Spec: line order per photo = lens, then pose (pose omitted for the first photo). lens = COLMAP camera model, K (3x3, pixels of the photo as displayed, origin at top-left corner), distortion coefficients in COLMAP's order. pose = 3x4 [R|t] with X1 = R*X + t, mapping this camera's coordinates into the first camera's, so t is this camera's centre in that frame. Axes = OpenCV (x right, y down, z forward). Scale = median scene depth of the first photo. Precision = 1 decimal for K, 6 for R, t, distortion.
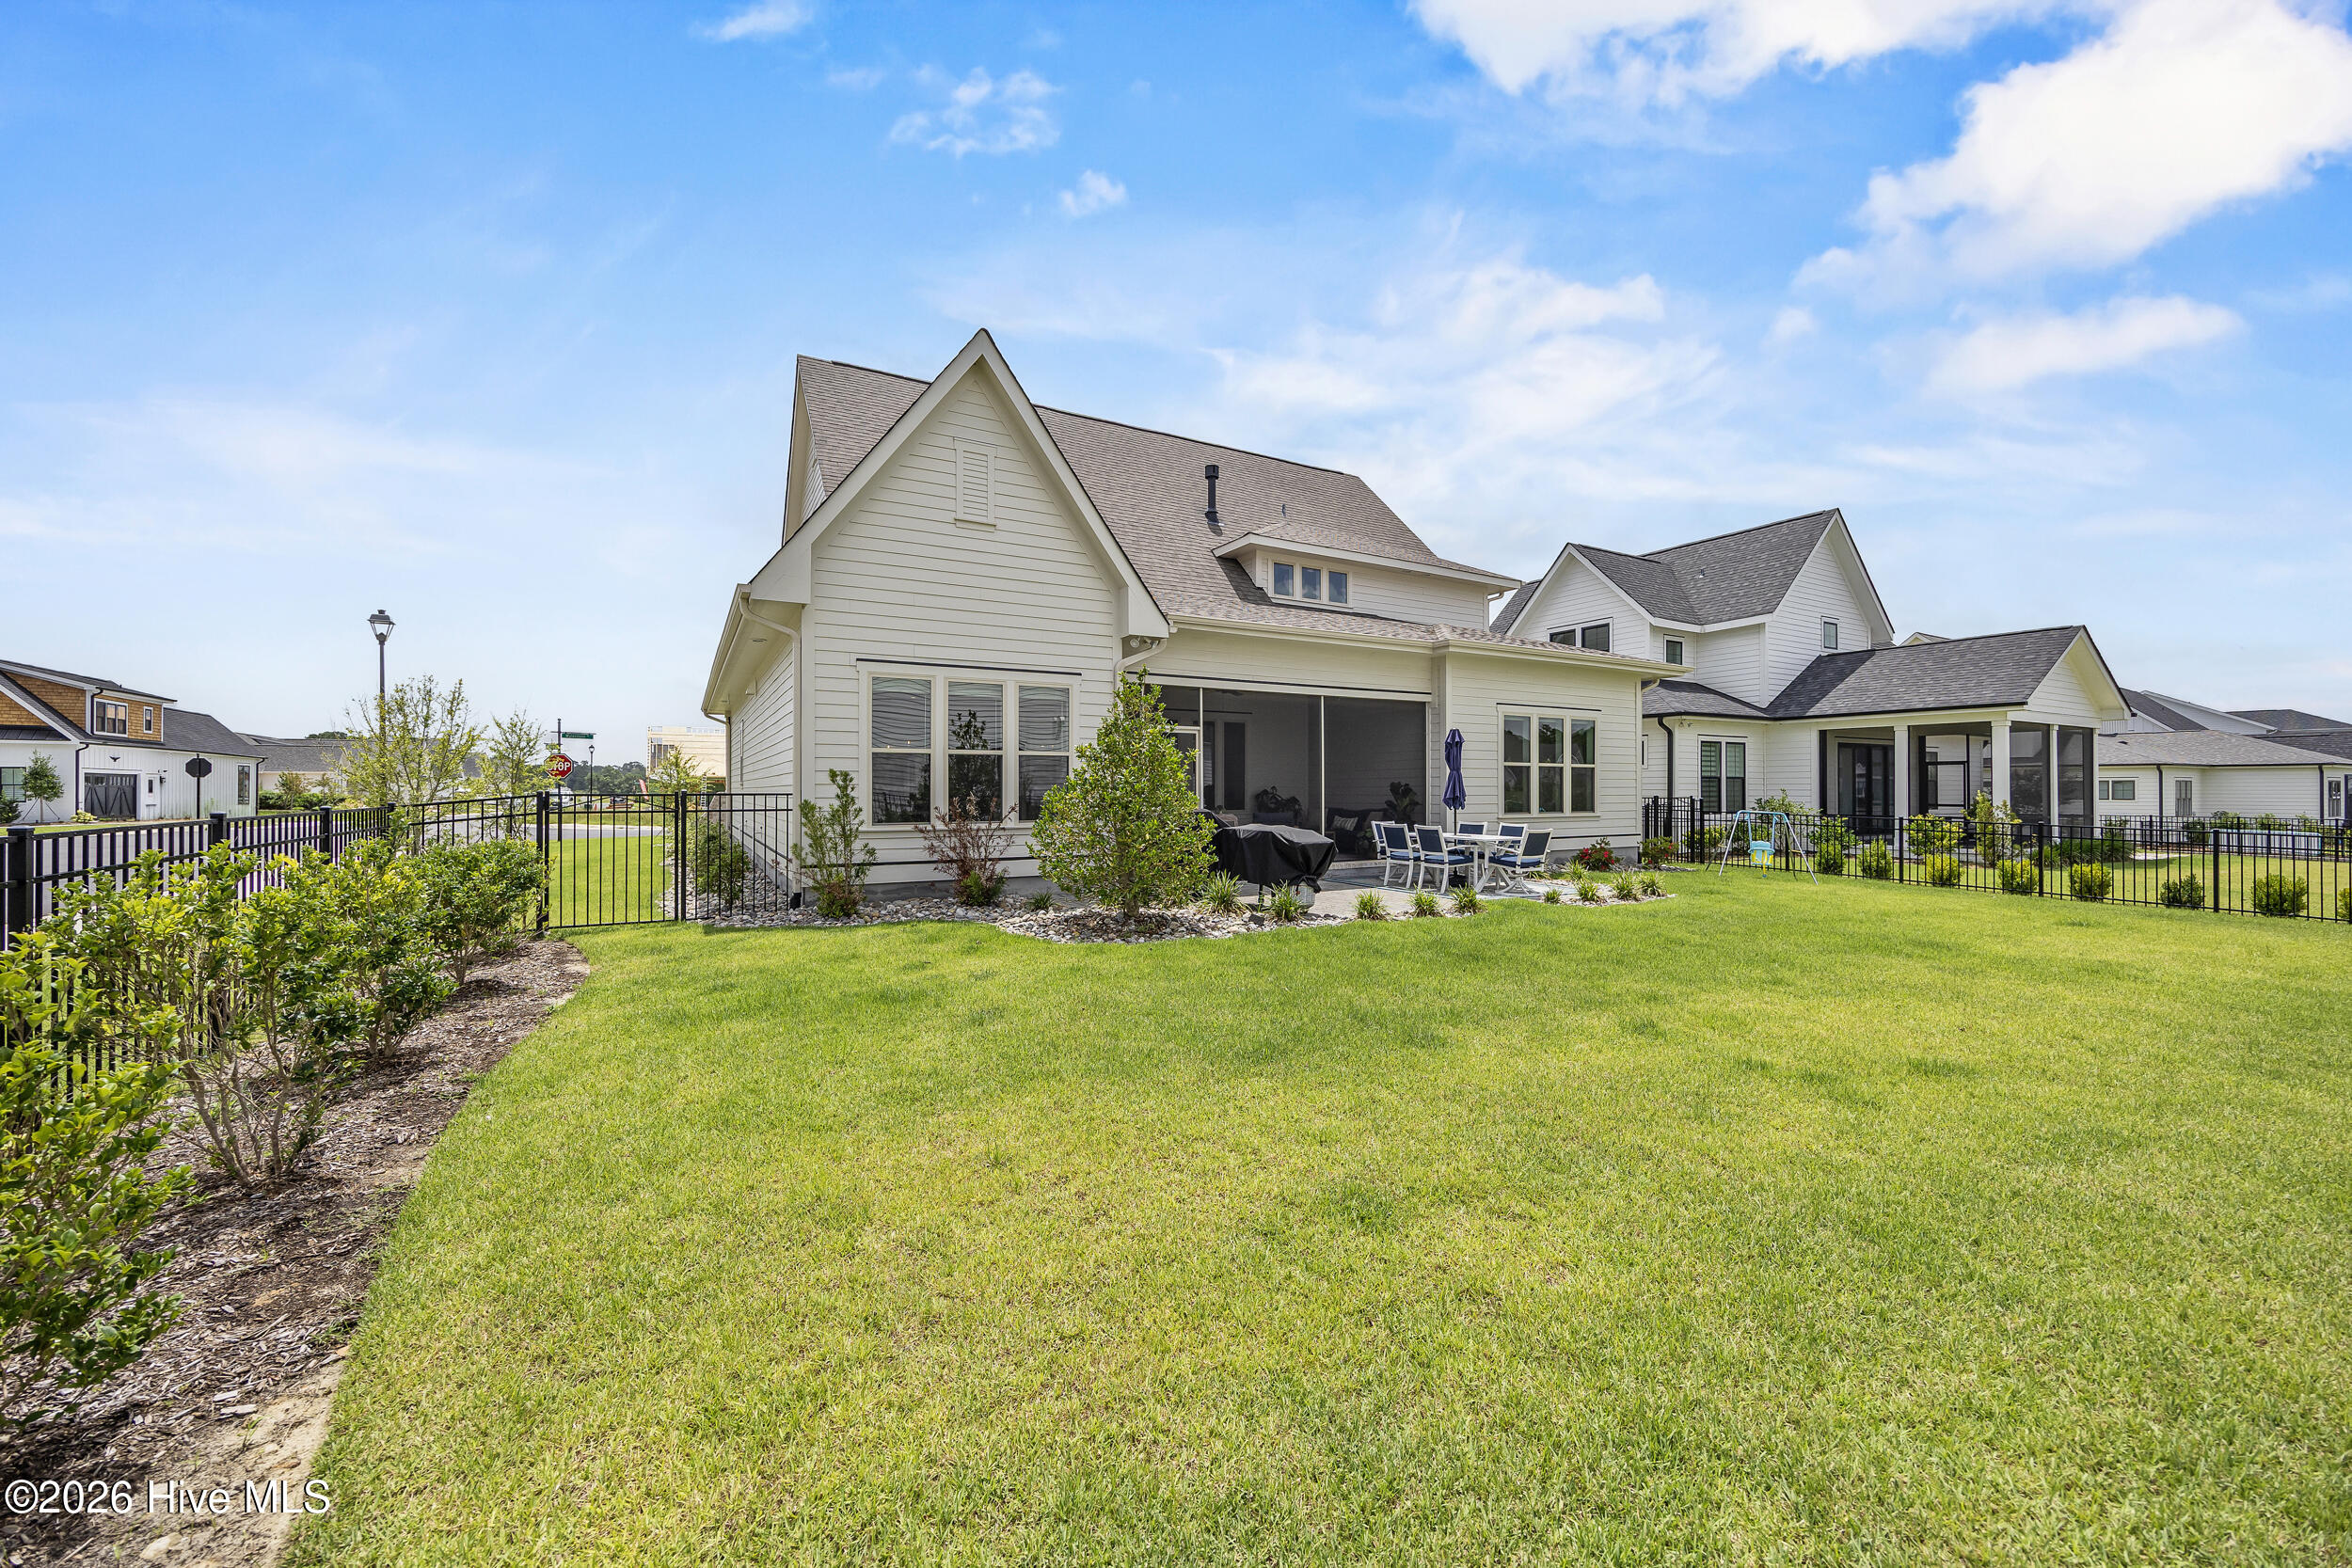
lens RADIAL K [[903.1, 0, 1191.5], [0, 903.1, 793.3], [0, 0, 1]] dist [0.000925, 0.000123]
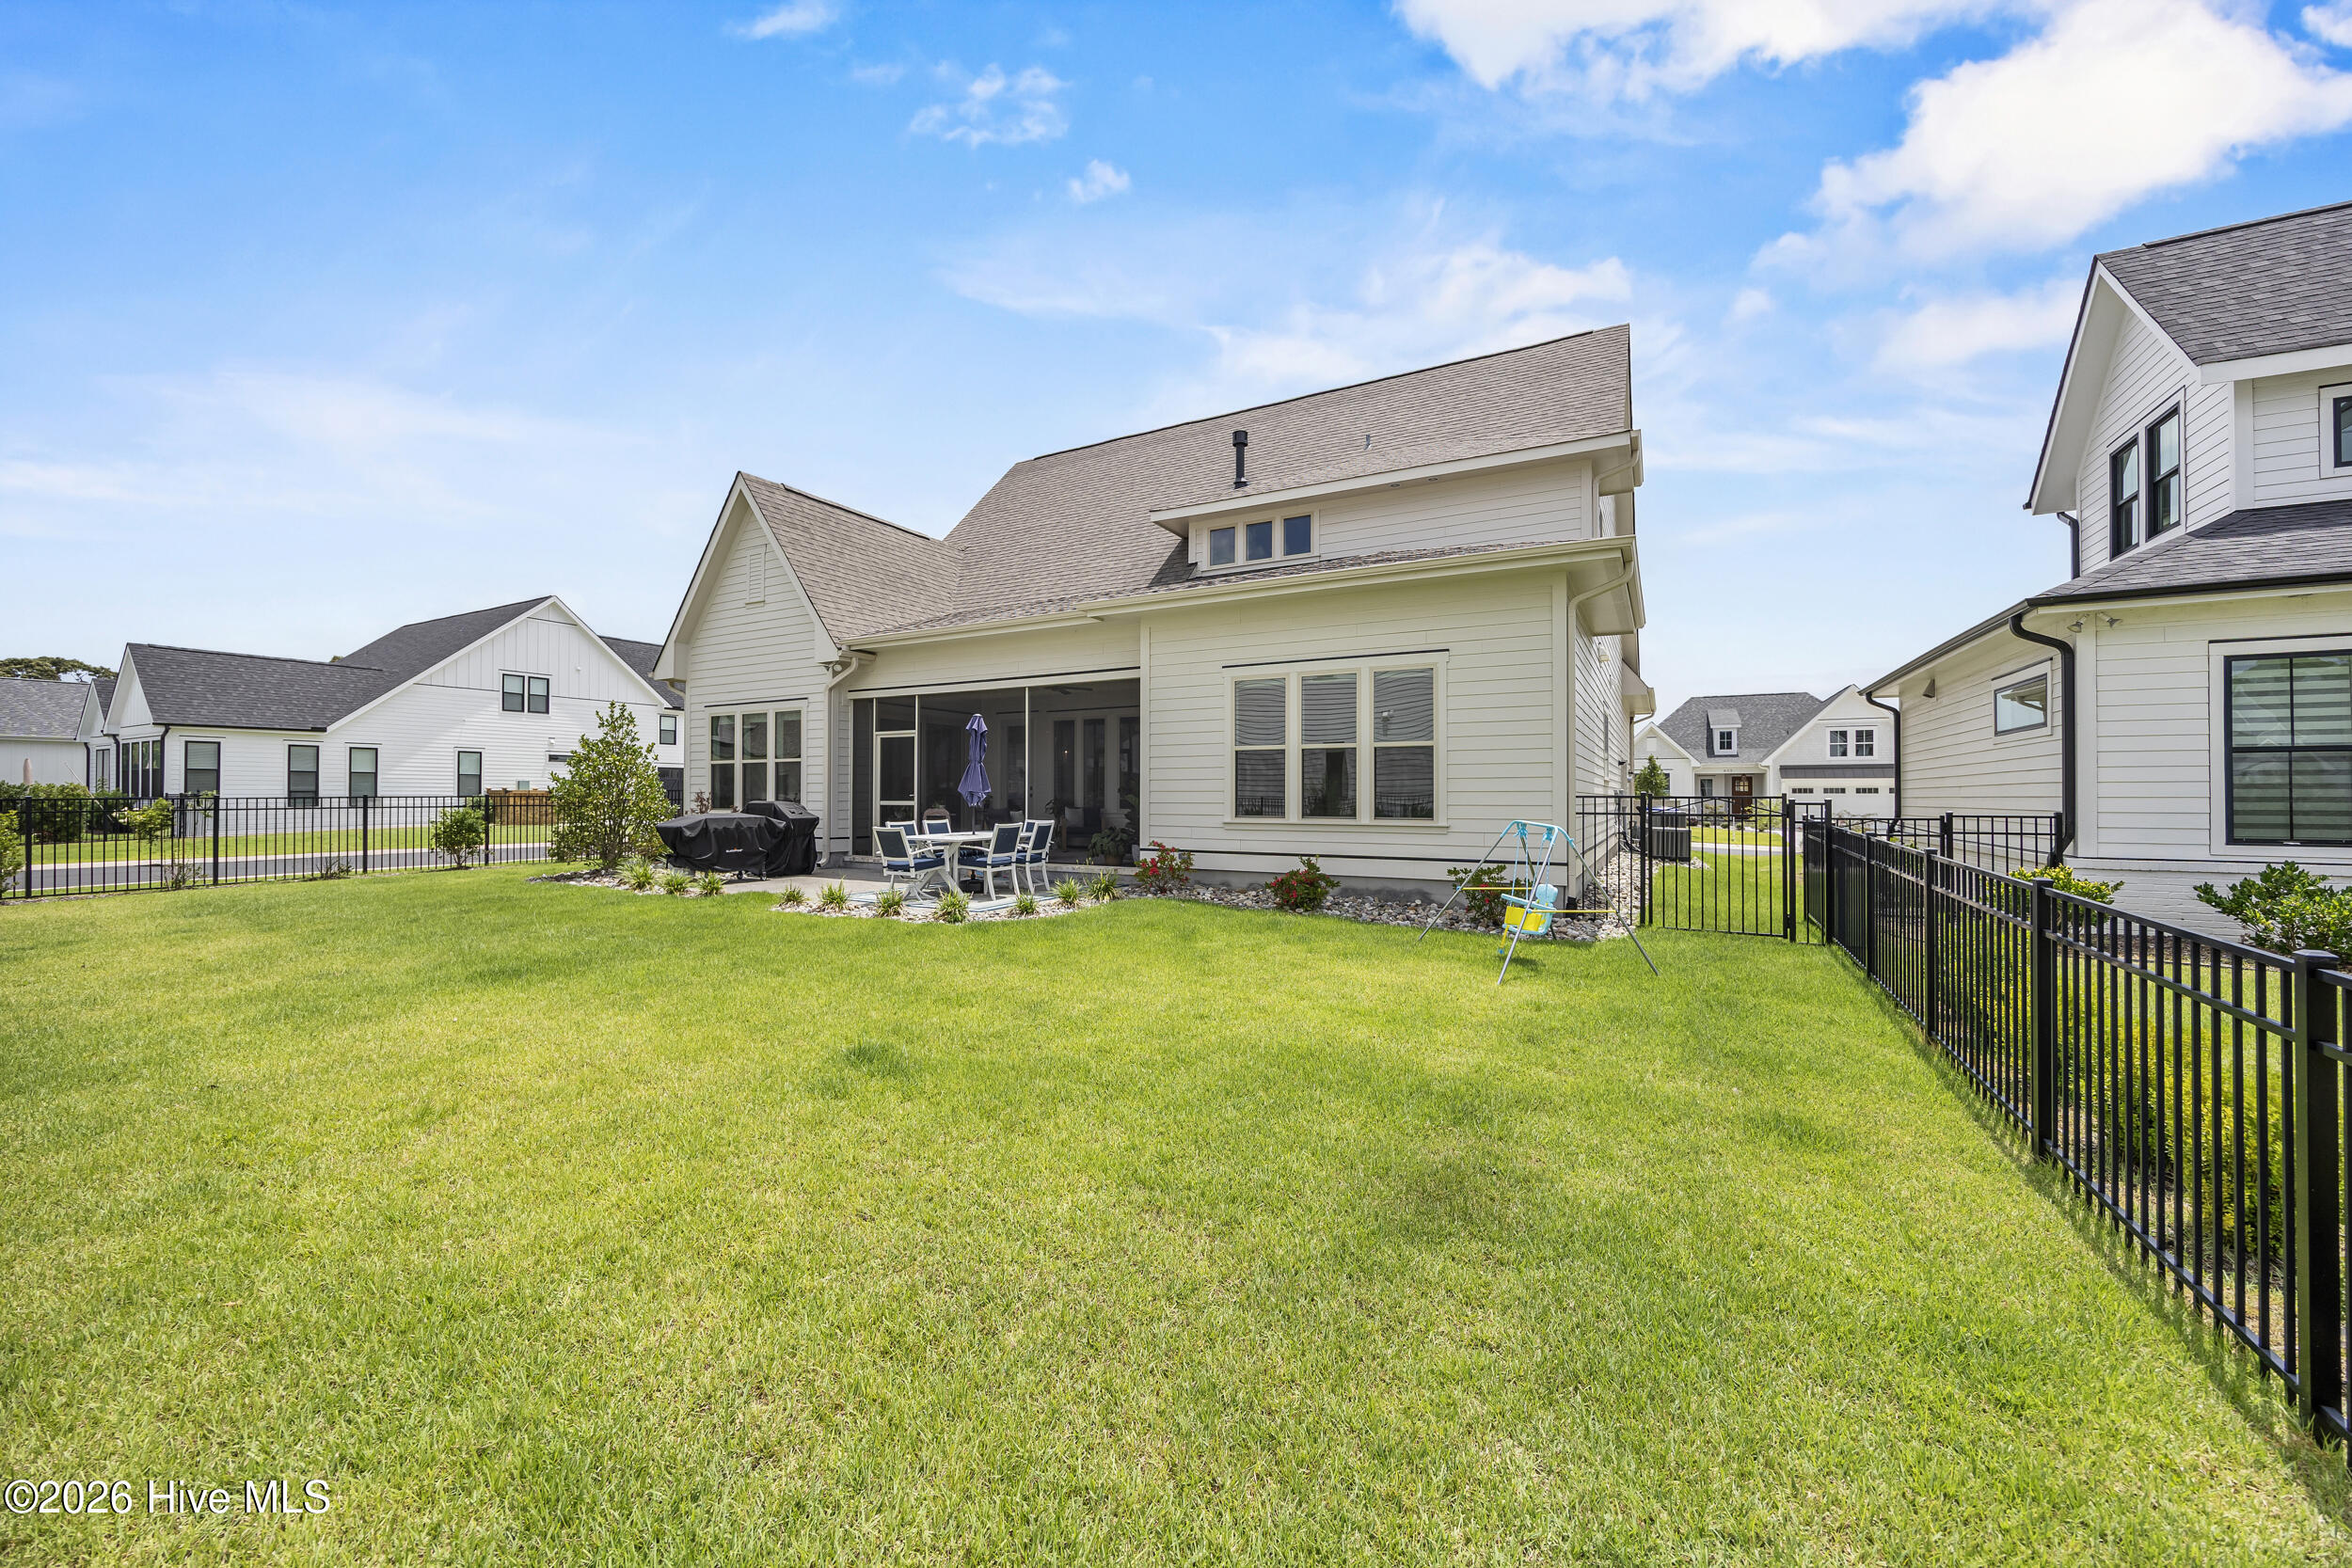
lens RADIAL K [[903.1, 0, 1191.7], [0, 903.1, 785.0], [0, 0, 1]] dist [0.000925, 0.000123]
pose [[0.524382, -0.005279, -0.851467, 0.896974], [0.000231, 0.999982, -0.006057, 0.000865], [0.851483, 0.002979, 0.524373, 0.553448]]
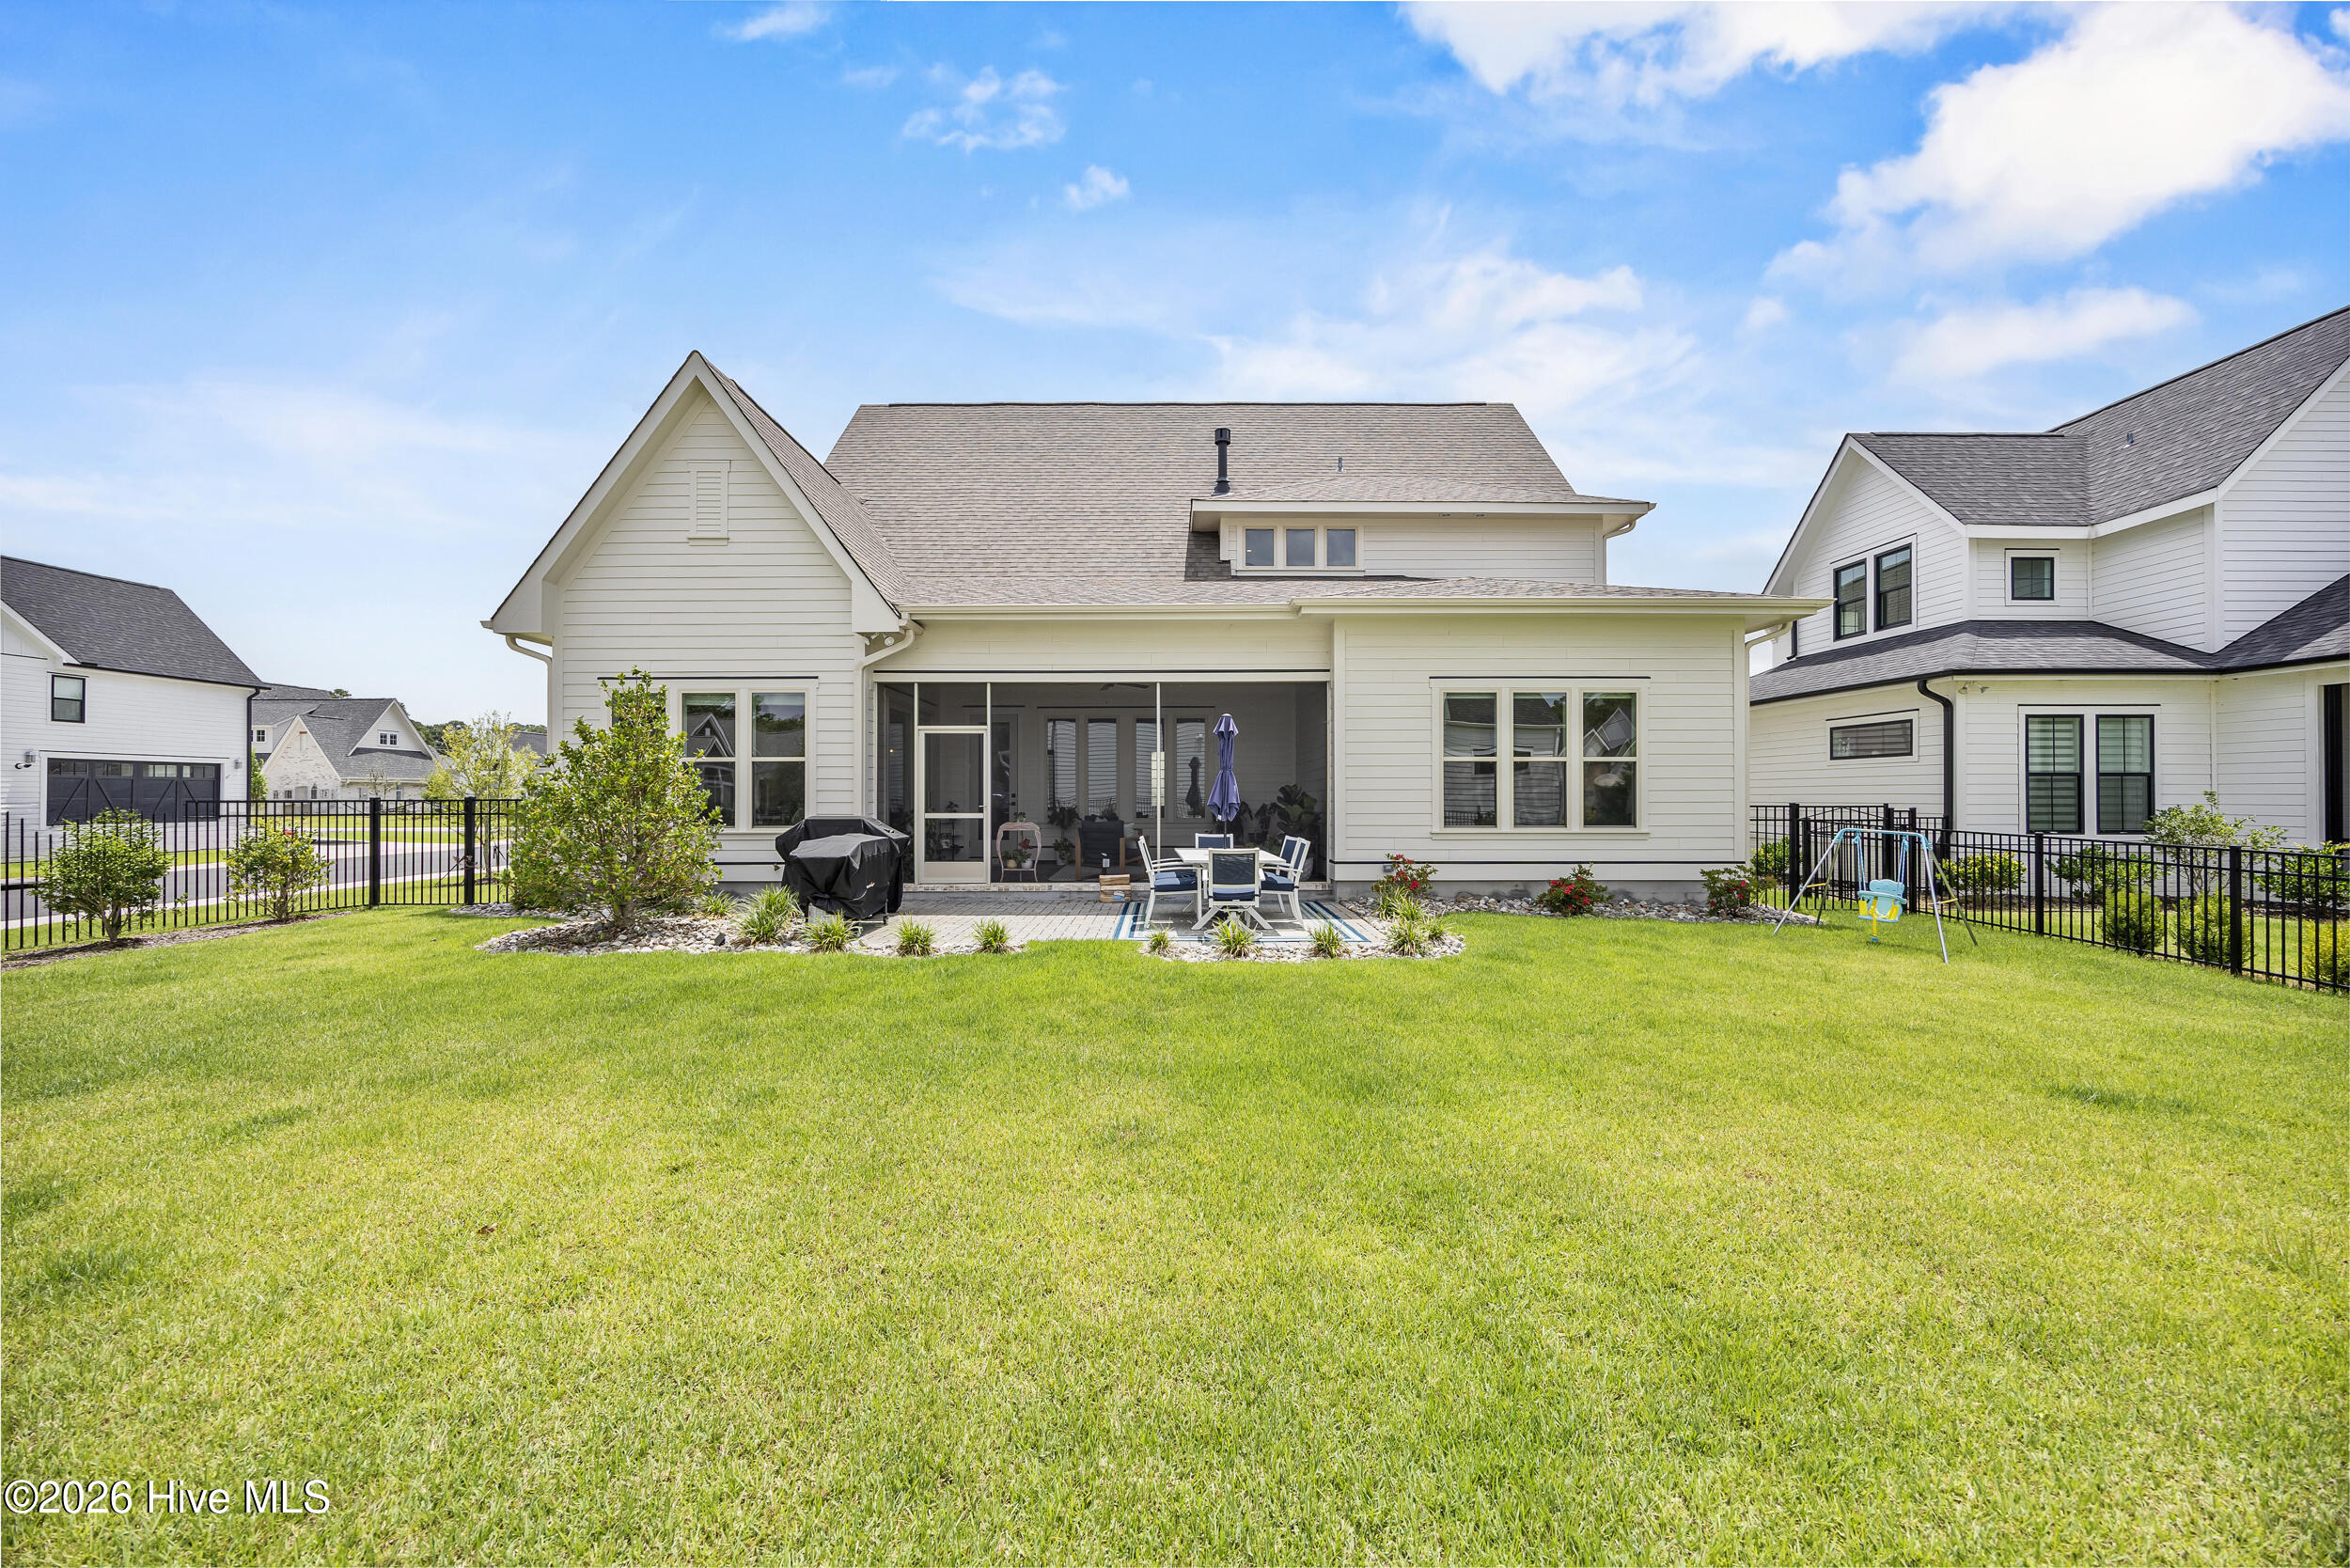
lens RADIAL K [[902.5, 0, 1184.6], [0, 902.5, 788.3], [0, 0, 1]] dist [0.000925, 0.000123]
pose [[0.871619, -0.002649, -0.490178, 0.492566], [-0.000589, 0.999979, -0.006452, -0.004053], [0.490184, 0.005912, 0.871599, 0.241199]]
